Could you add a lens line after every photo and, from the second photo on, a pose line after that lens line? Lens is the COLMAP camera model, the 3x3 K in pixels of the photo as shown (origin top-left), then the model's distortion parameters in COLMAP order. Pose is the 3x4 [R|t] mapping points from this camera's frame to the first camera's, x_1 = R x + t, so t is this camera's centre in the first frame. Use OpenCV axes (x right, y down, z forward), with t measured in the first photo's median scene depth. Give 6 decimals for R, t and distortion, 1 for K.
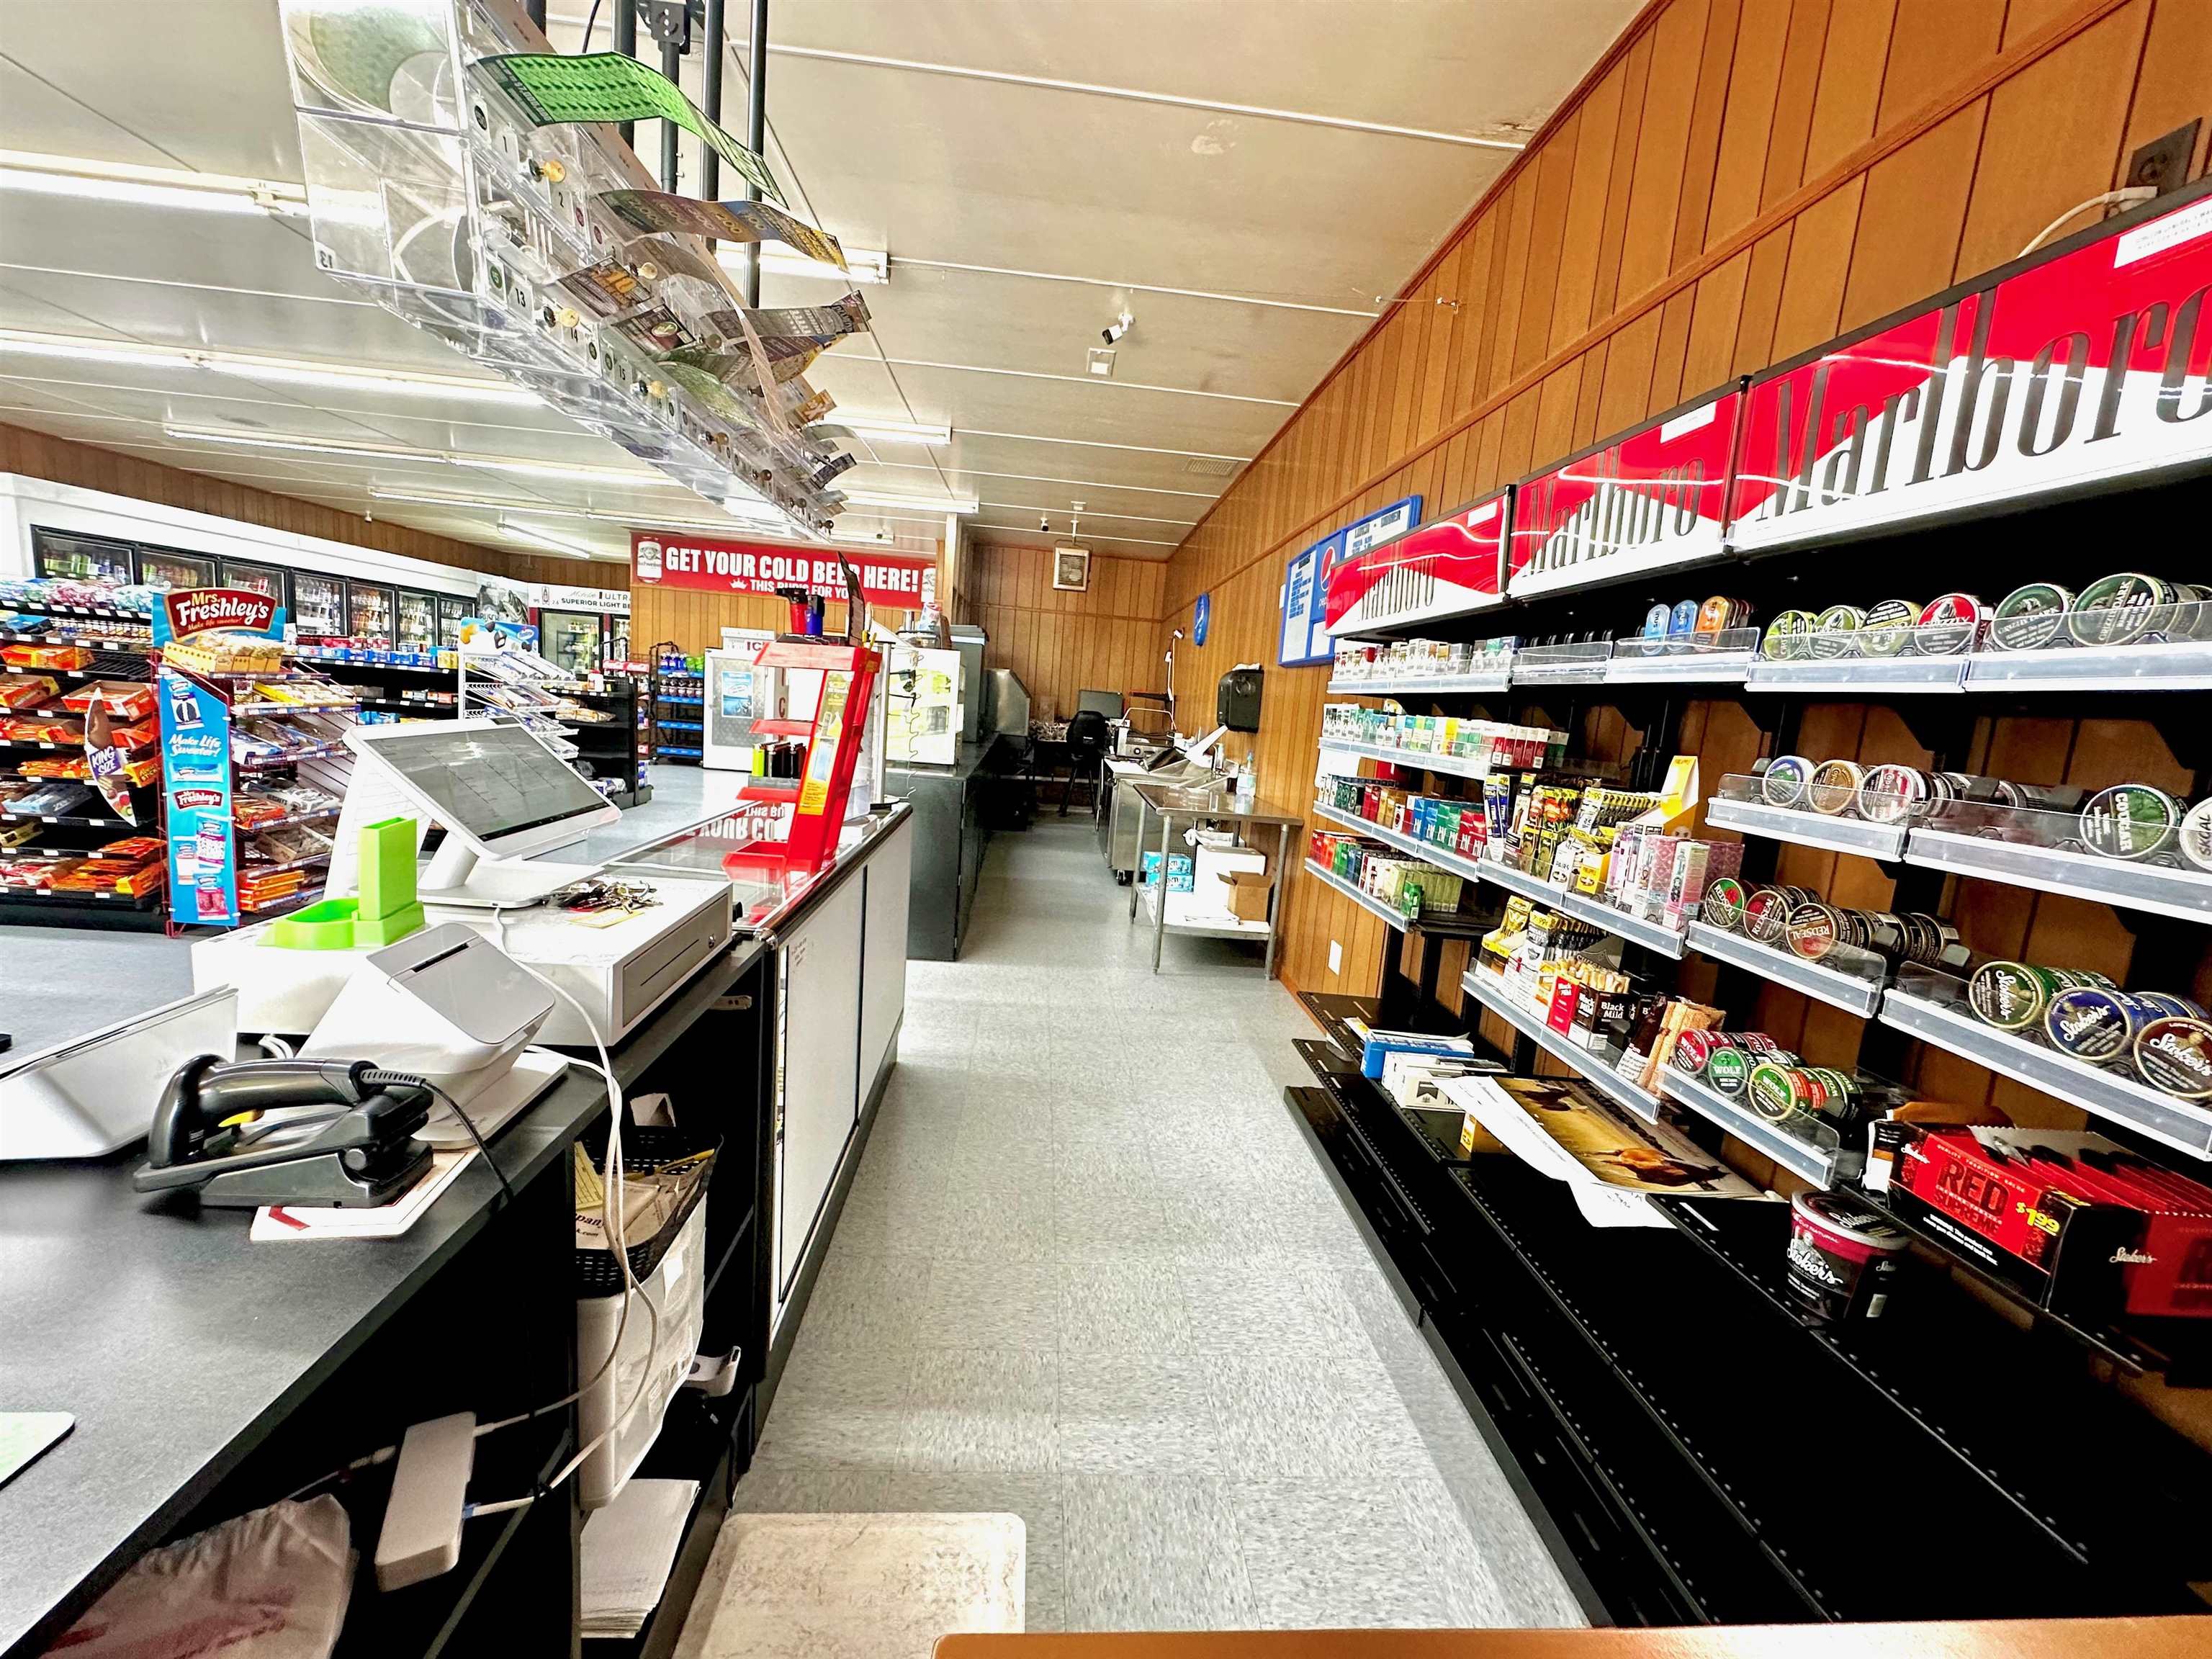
lens RADIAL K [[886.2, 0, 1107.4], [0, 886.2, 829.9], [0, 0, 1]] dist [-0.003679, 0.000979]
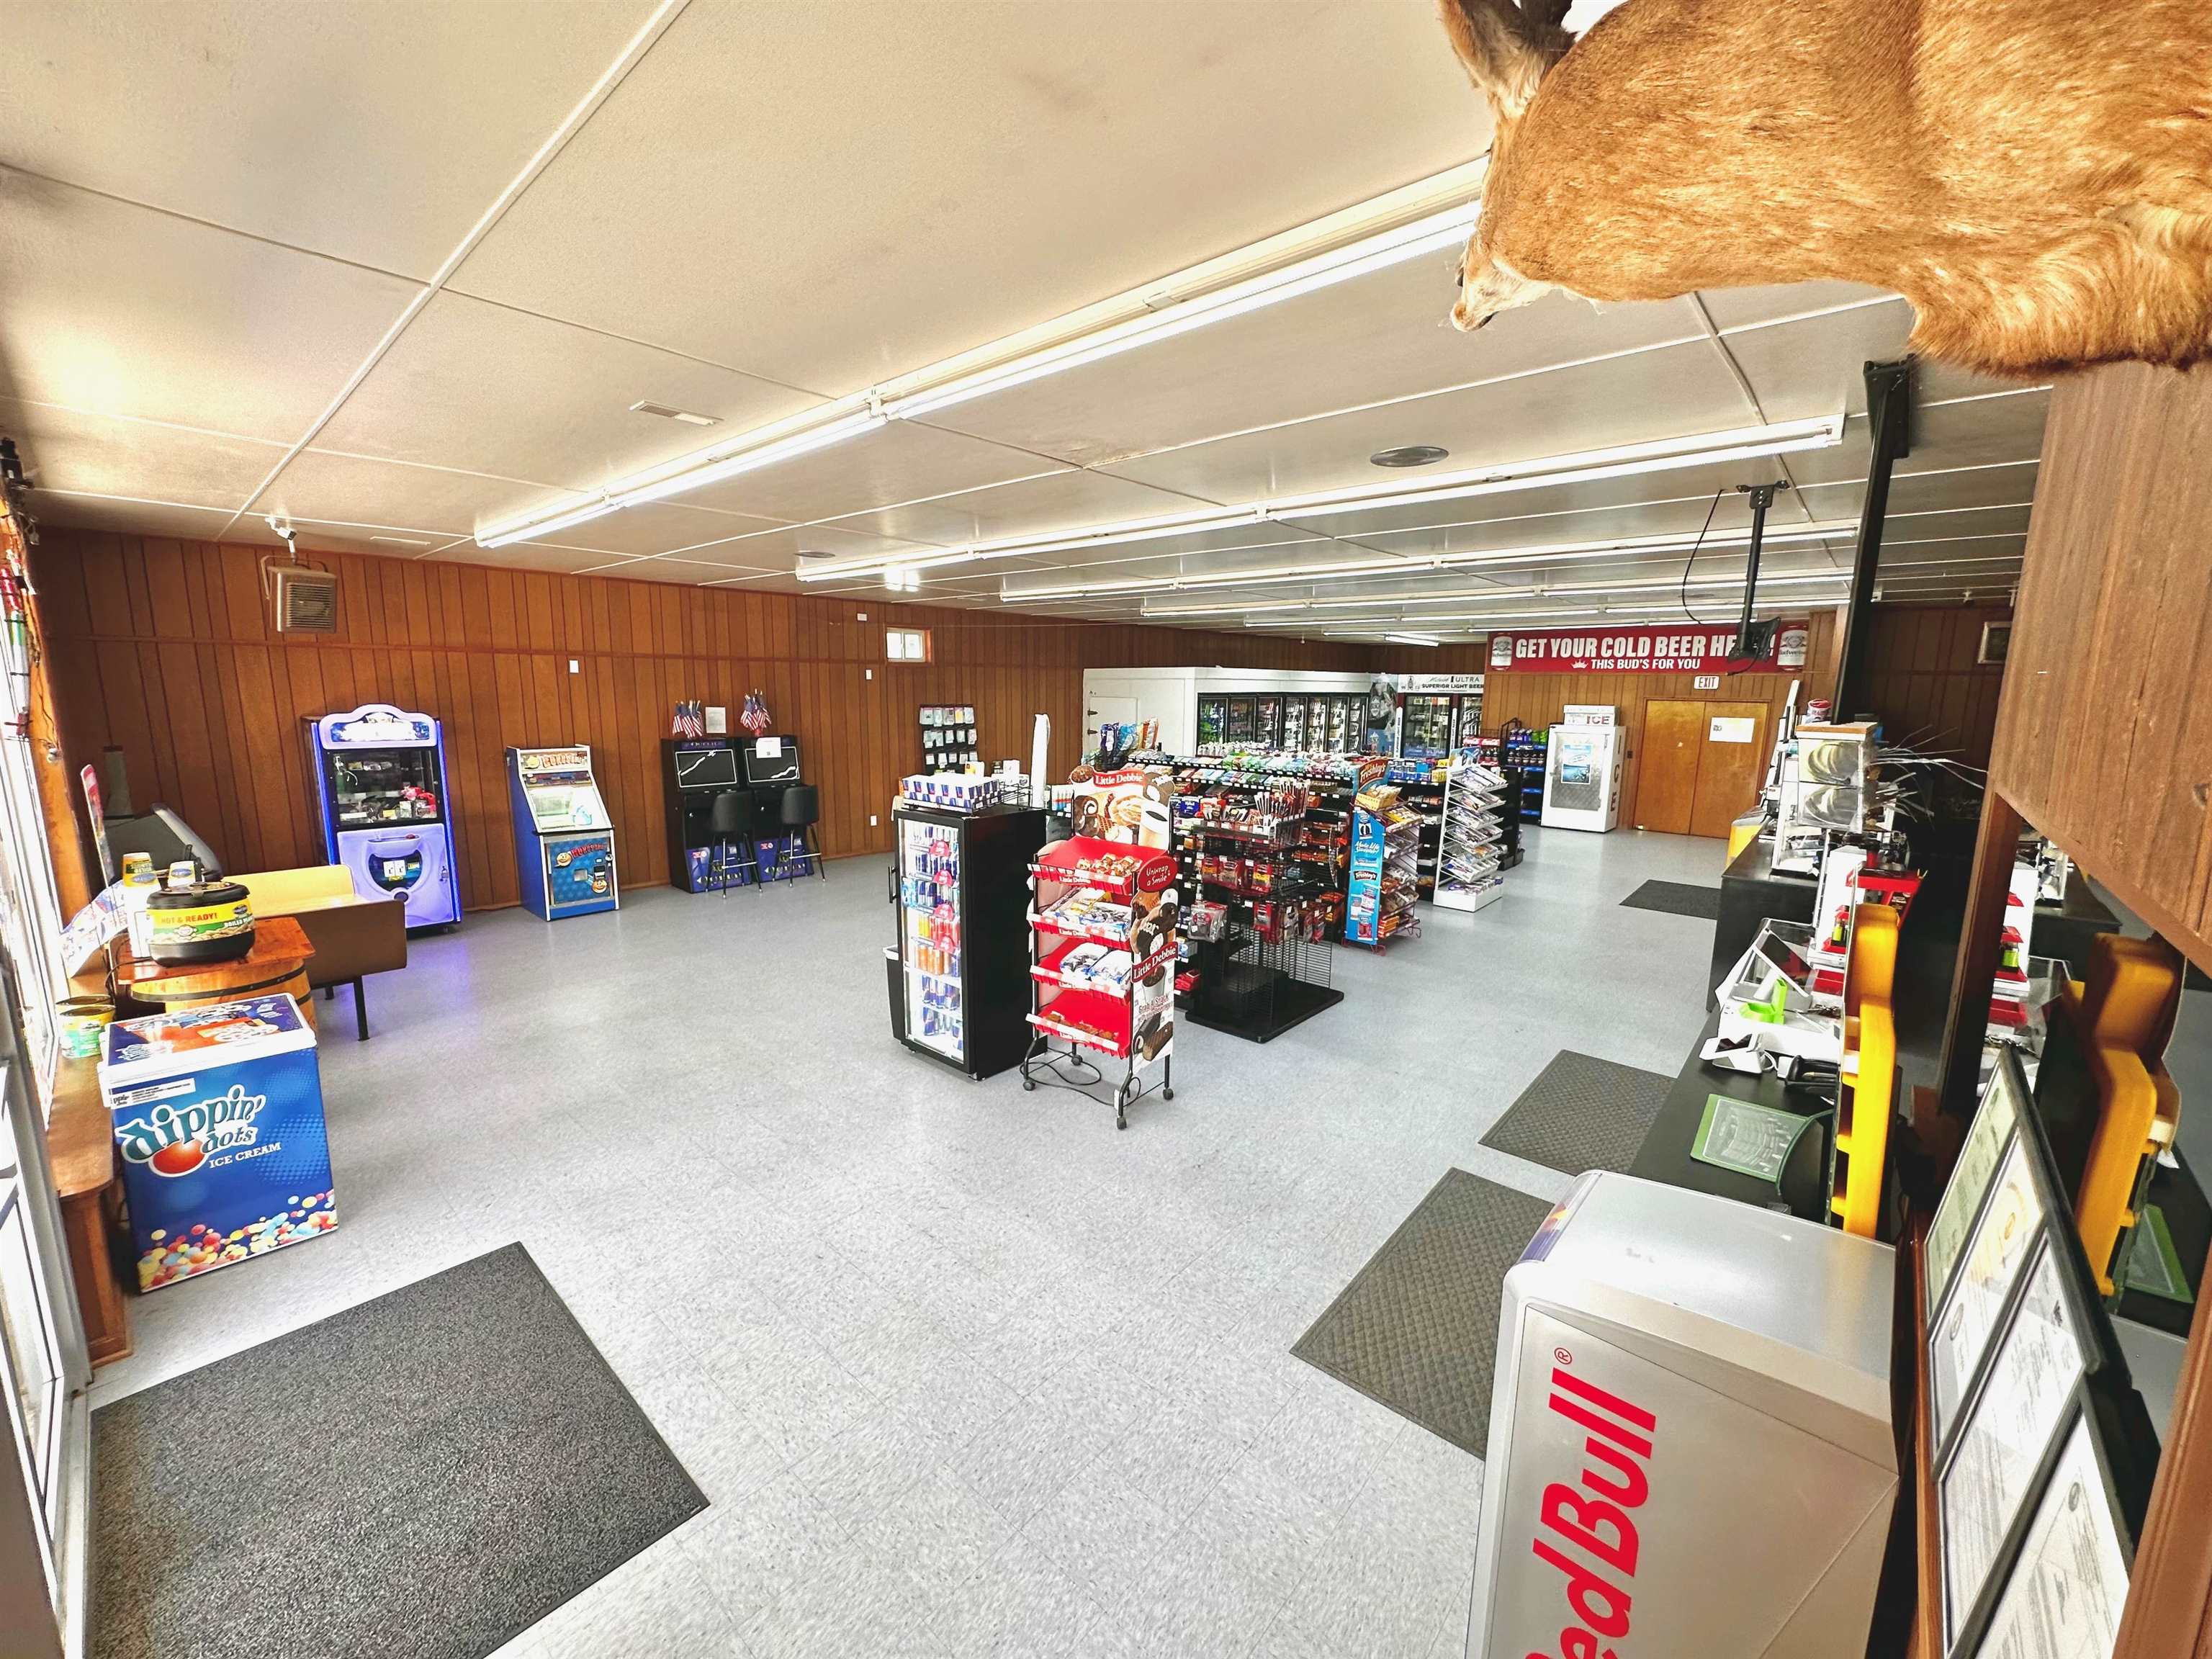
lens RADIAL K [[886.2, 0, 1107.0], [0, 886.2, 830.9], [0, 0, 1]] dist [-0.003679, 0.000979]
pose [[0.700467, 0.043692, -0.712346, -0.080563], [-0.060180, 0.998185, 0.002047, -0.104734], [0.711143, 0.041435, 0.701826, -0.744442]]
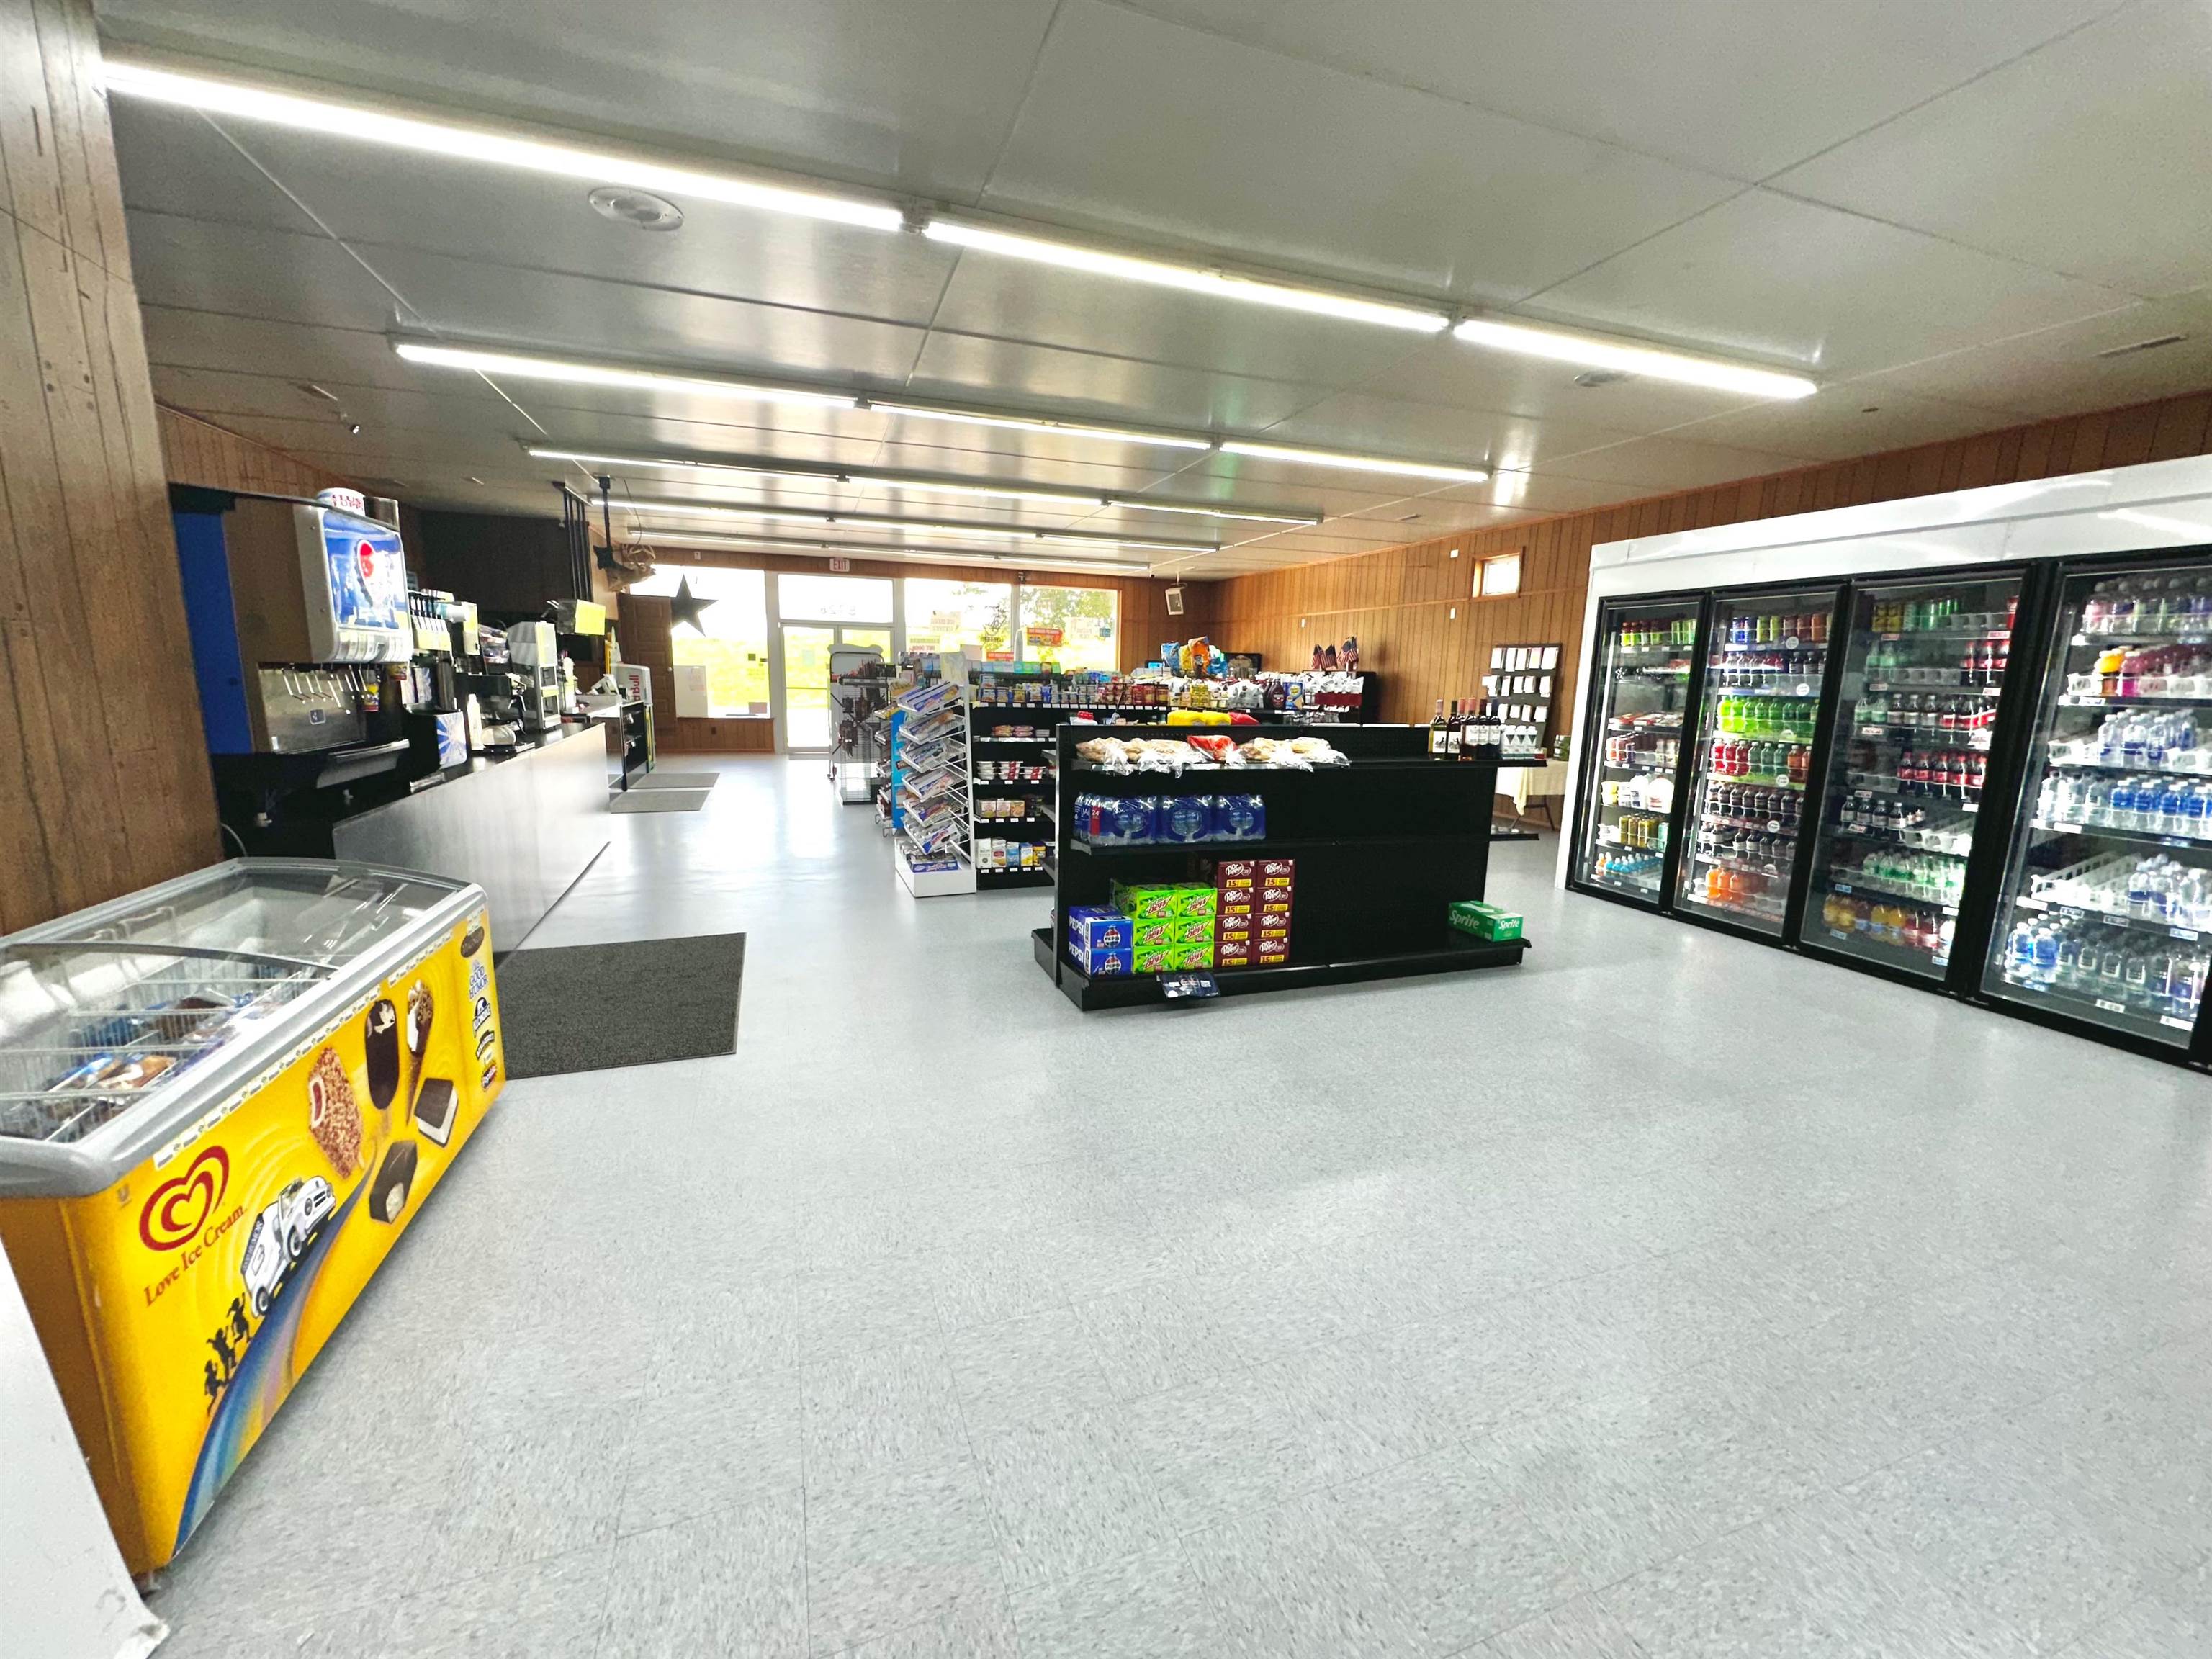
lens RADIAL K [[886.2, 0, 1108.4], [0, 886.2, 831.4], [0, 0, 1]] dist [-0.003679, 0.000979]
pose [[-0.959271, -0.056113, -0.276860, -0.960017], [-0.140387, 0.945173, 0.294854, -0.591505], [0.245135, 0.321712, -0.914555, 3.277066]]
